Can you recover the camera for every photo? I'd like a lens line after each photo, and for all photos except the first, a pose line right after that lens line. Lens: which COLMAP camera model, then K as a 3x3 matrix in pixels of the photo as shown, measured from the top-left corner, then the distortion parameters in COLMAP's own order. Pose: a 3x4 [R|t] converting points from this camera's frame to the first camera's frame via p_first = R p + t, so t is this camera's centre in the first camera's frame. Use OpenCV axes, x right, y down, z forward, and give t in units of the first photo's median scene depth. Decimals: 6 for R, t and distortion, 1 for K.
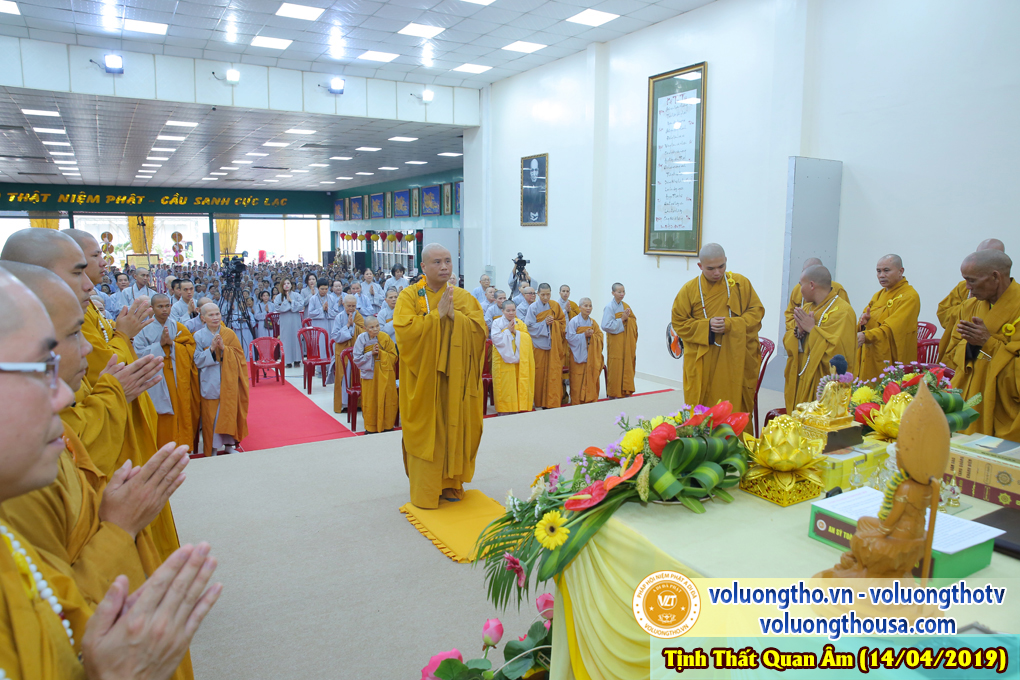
lens RADIAL K [[729.2, 0, 508.7], [0, 729.2, 321.2], [0, 0, 1]] dist [-0.003135, -0.000225]
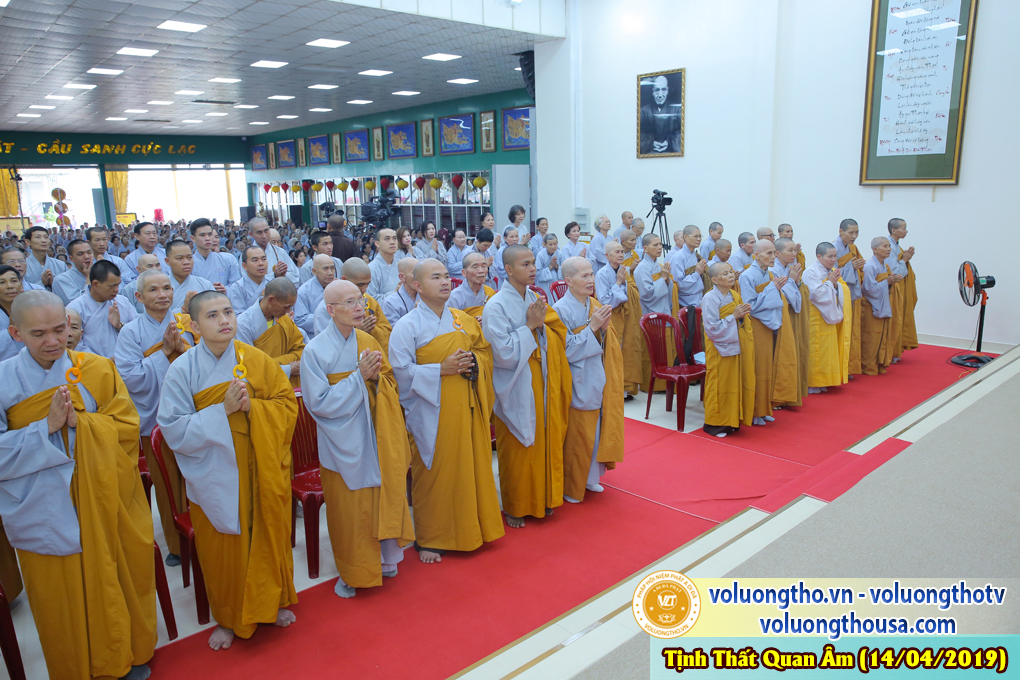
lens RADIAL K [[714.9, 0, 510.0], [0, 714.9, 340.0], [0, 0, 1]] dist [-0.064019, 0.068339]
pose [[0.973515, -0.069504, 0.217803, -0.150020], [0.049093, 0.993997, 0.097769, -0.004811], [-0.223291, -0.084487, 0.971083, 0.103785]]
